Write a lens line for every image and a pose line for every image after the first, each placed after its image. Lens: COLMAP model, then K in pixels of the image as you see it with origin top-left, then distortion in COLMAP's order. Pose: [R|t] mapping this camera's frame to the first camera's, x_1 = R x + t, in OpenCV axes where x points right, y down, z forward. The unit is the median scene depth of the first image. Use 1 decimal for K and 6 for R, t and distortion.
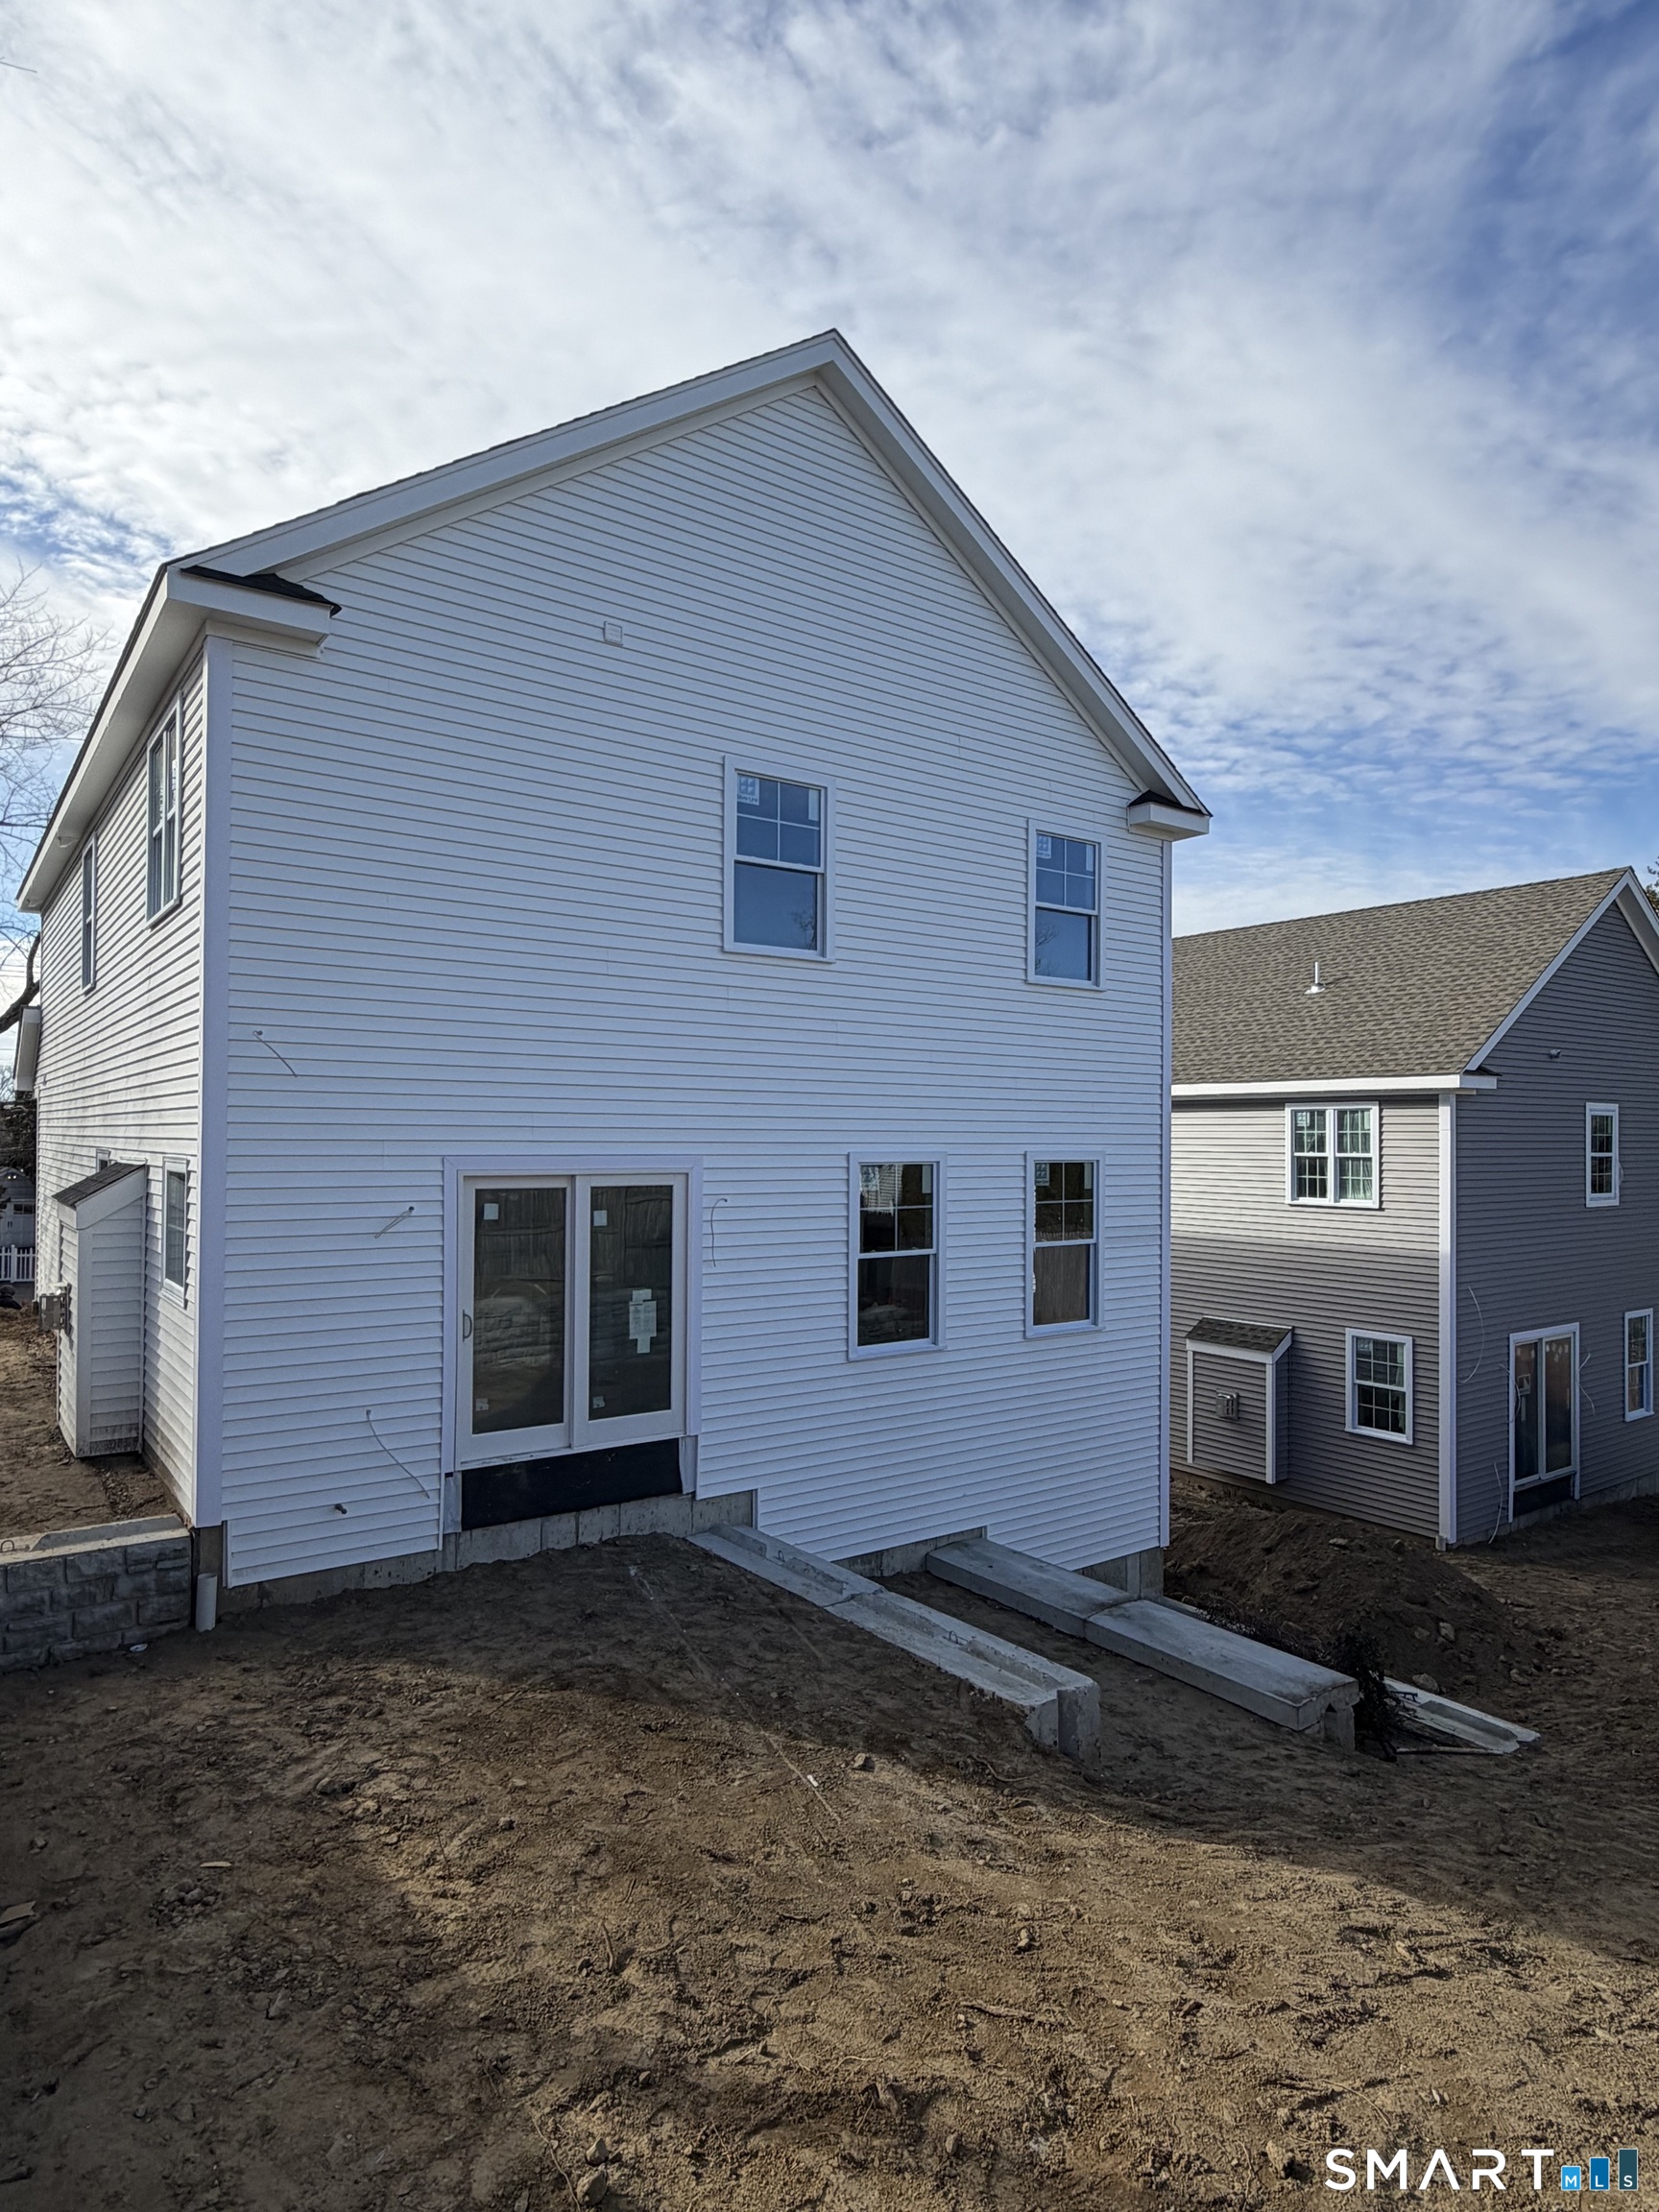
lens RADIAL K [[1269.0, 0, 836.4], [0, 1269.0, 1109.0], [0, 0, 1]] dist [-0.001581, -0.000192]
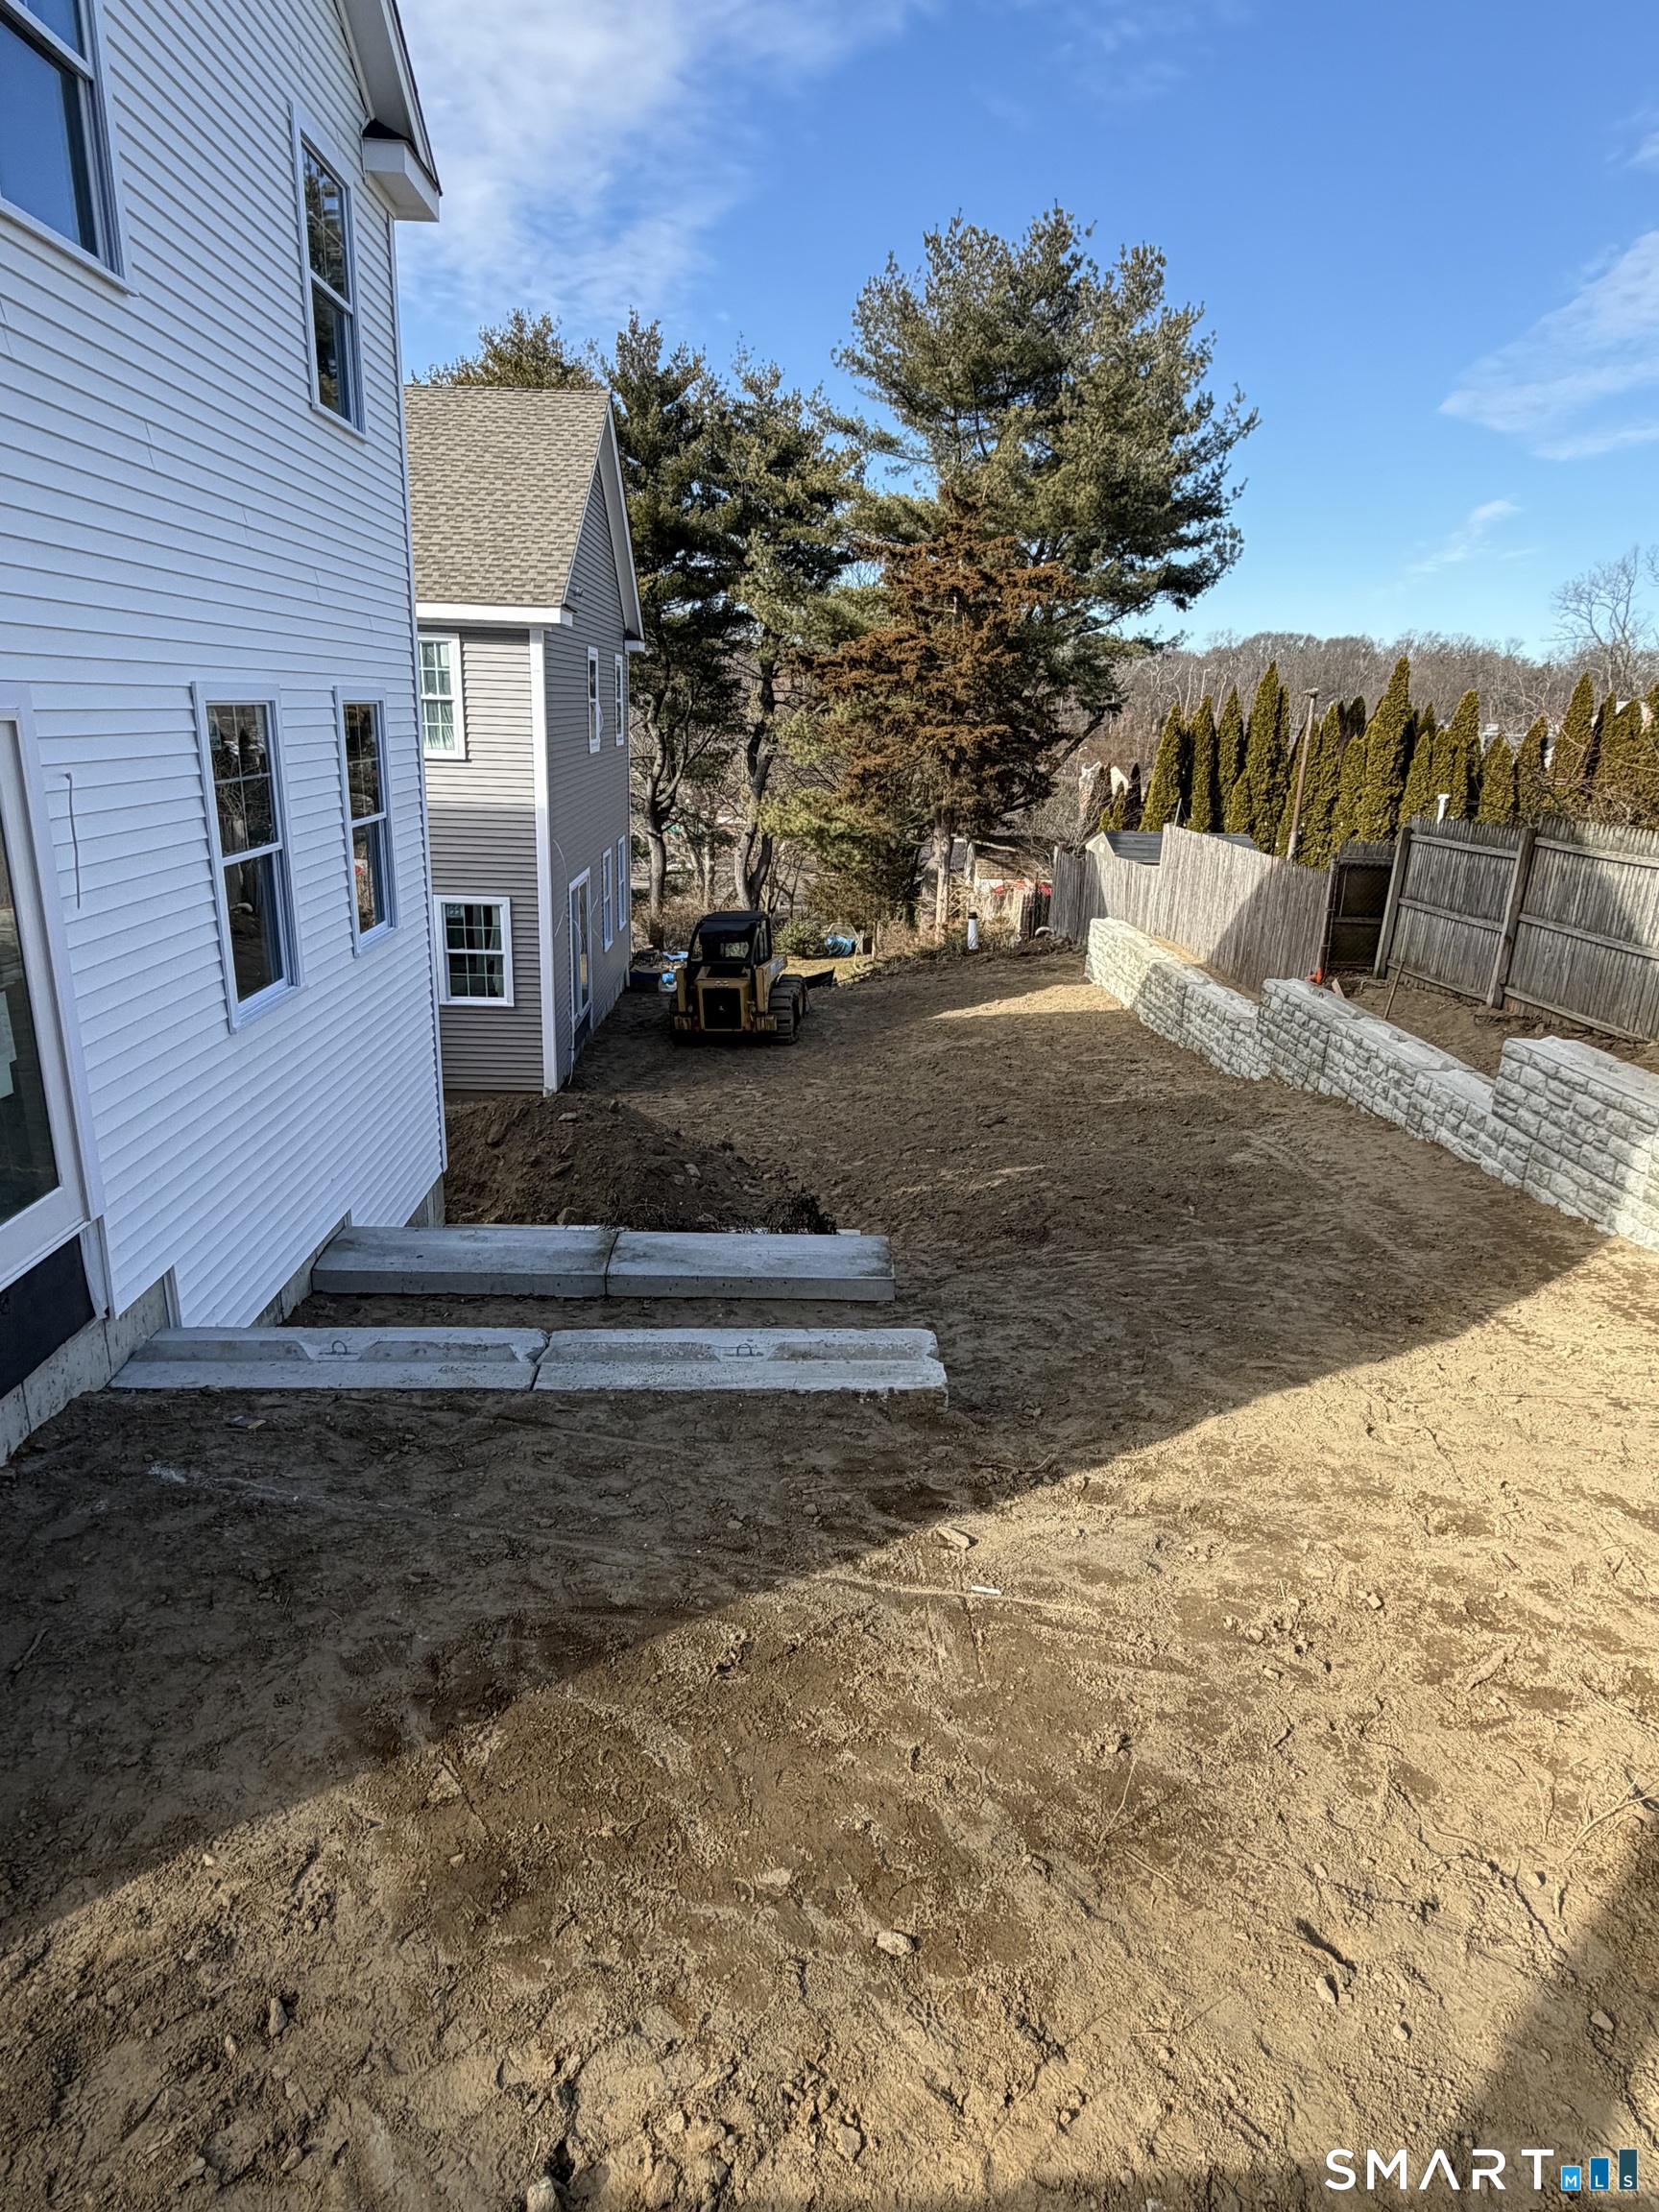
lens RADIAL K [[1269.0, 0, 819.1], [0, 1269.0, 1105.5], [0, 0, 1]] dist [-0.001581, -0.000192]
pose [[0.561506, -0.237847, 0.792553, -0.362229], [-0.047932, 0.946842, 0.318108, 0.021151], [-0.826083, -0.216608, 0.520257, 0.466316]]
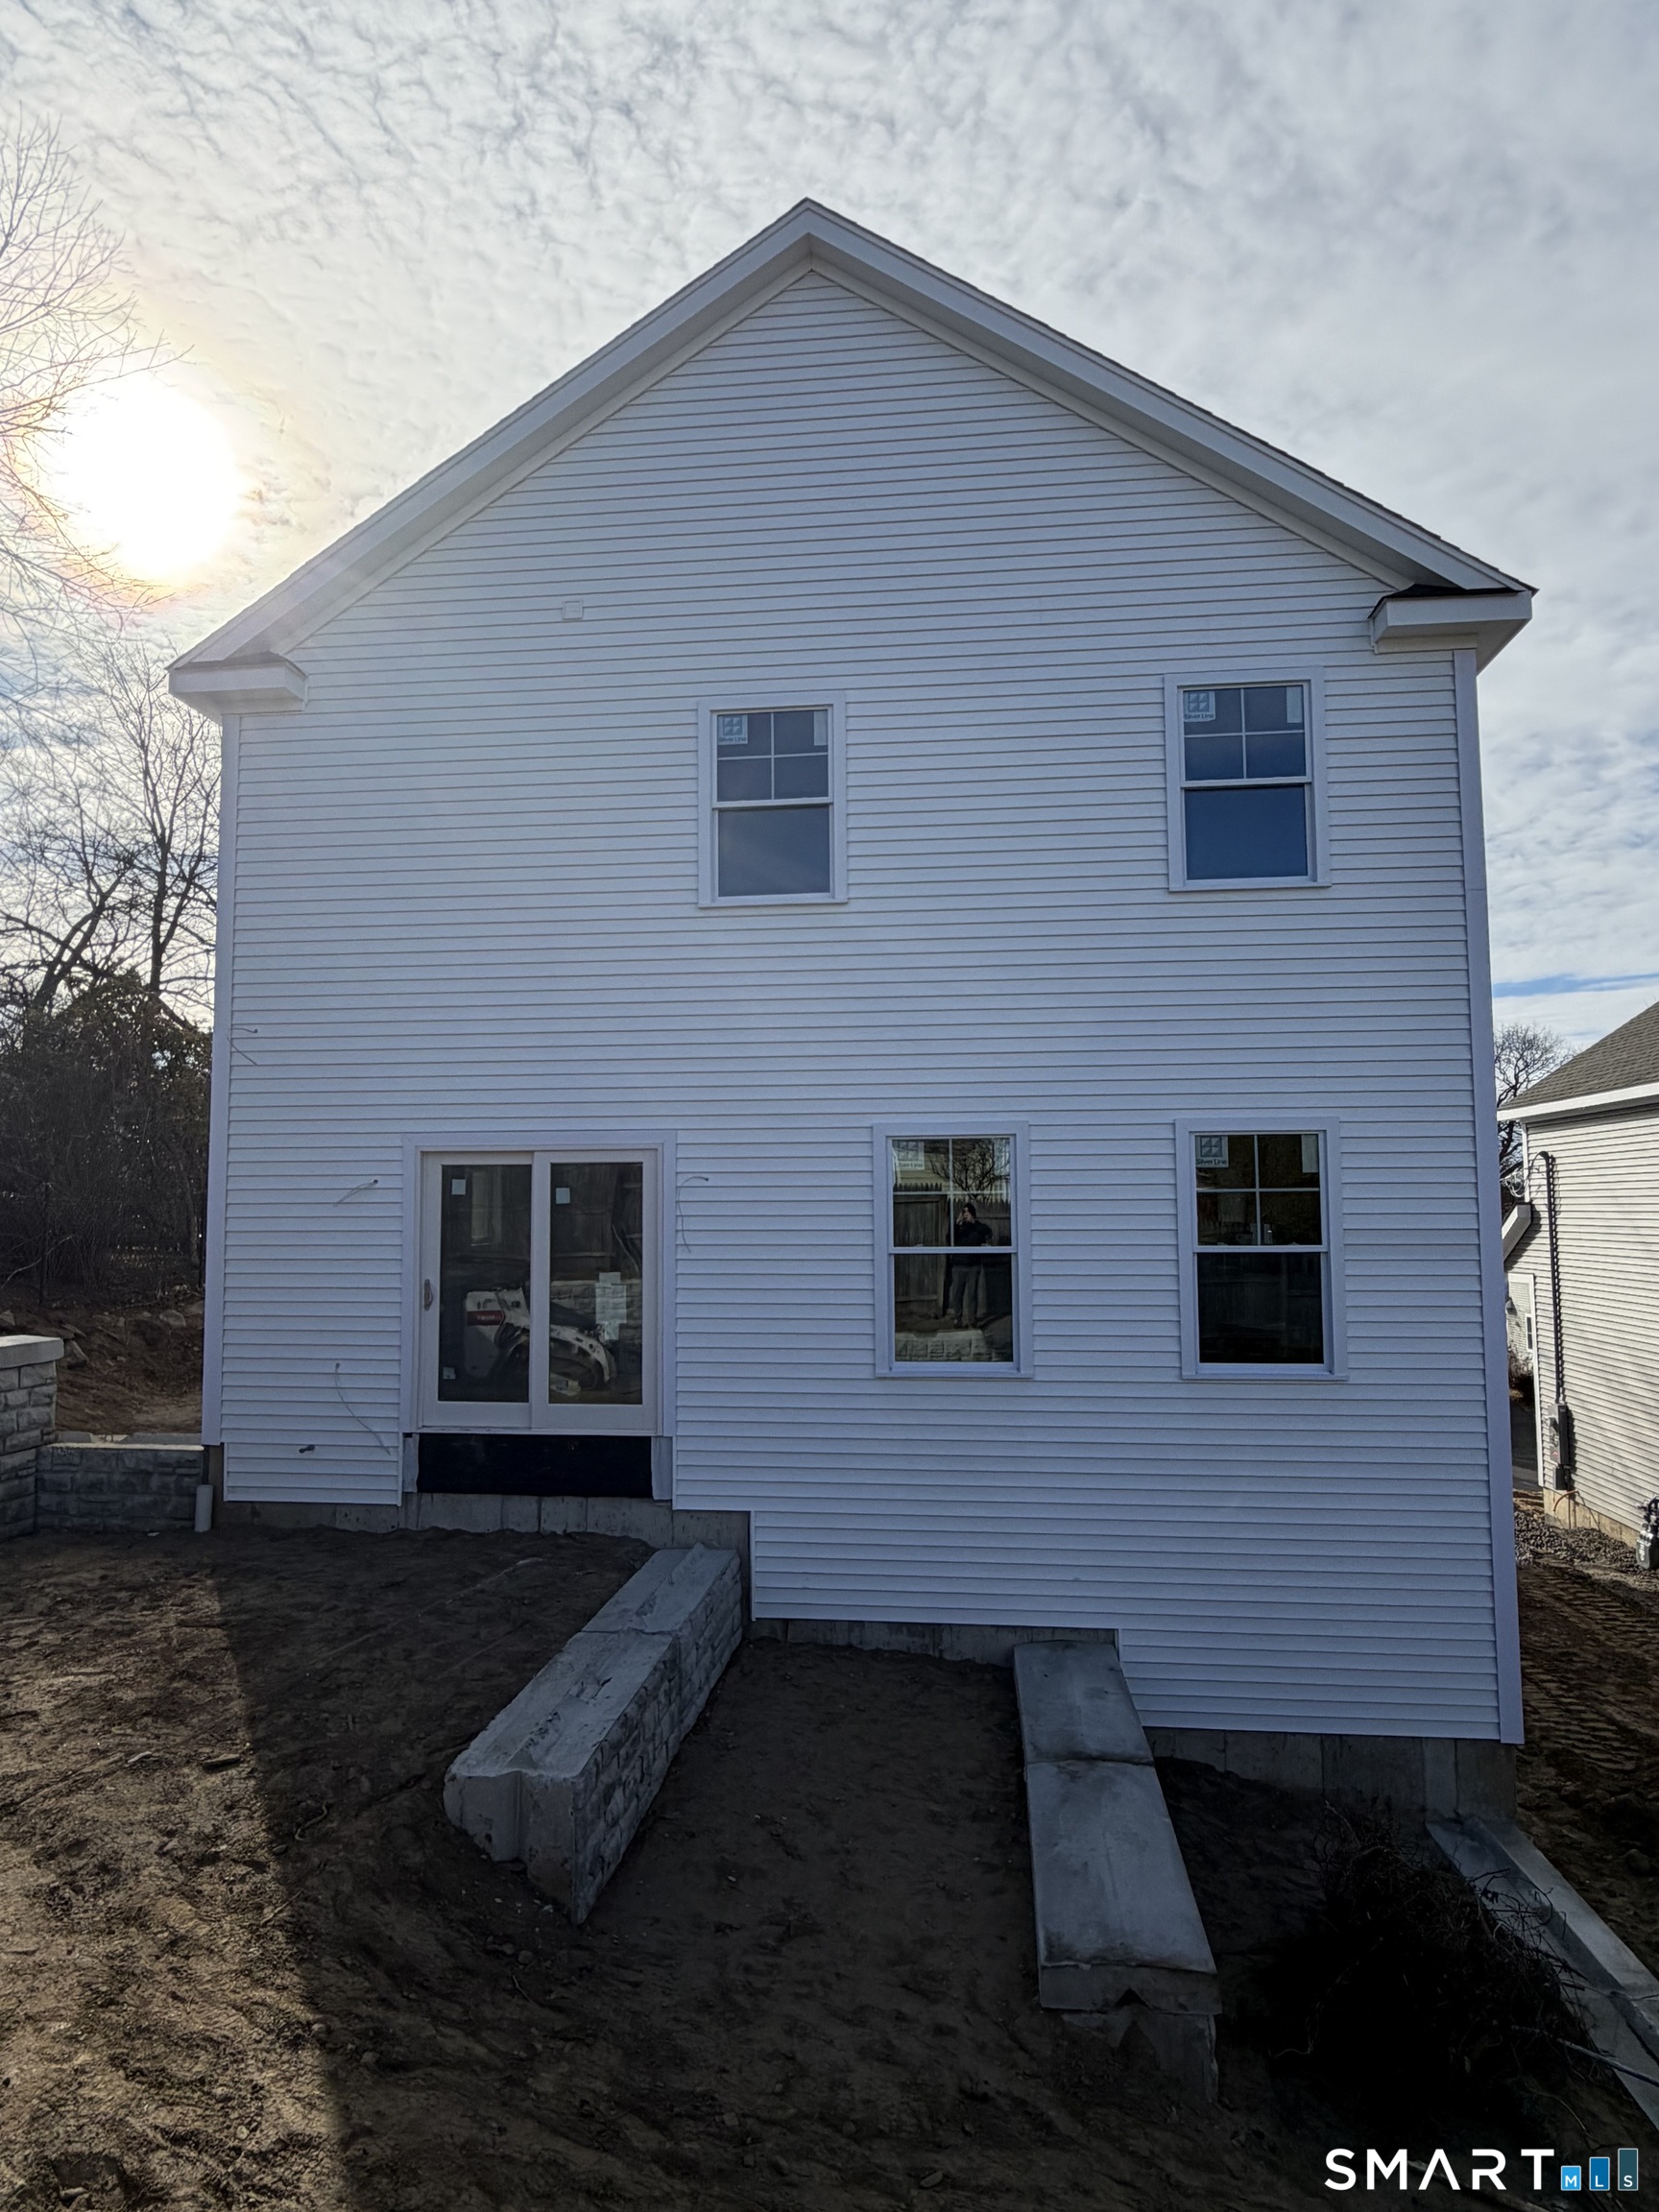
lens RADIAL K [[1269.0, 0, 827.7], [0, 1269.0, 1111.2], [0, 0, 1]] dist [-0.001581, -0.000192]
pose [[0.738920, -0.064345, -0.670714, 0.600527], [0.025248, 0.997375, -0.067868, 0.089219], [0.673320, 0.033215, 0.738605, 0.398429]]
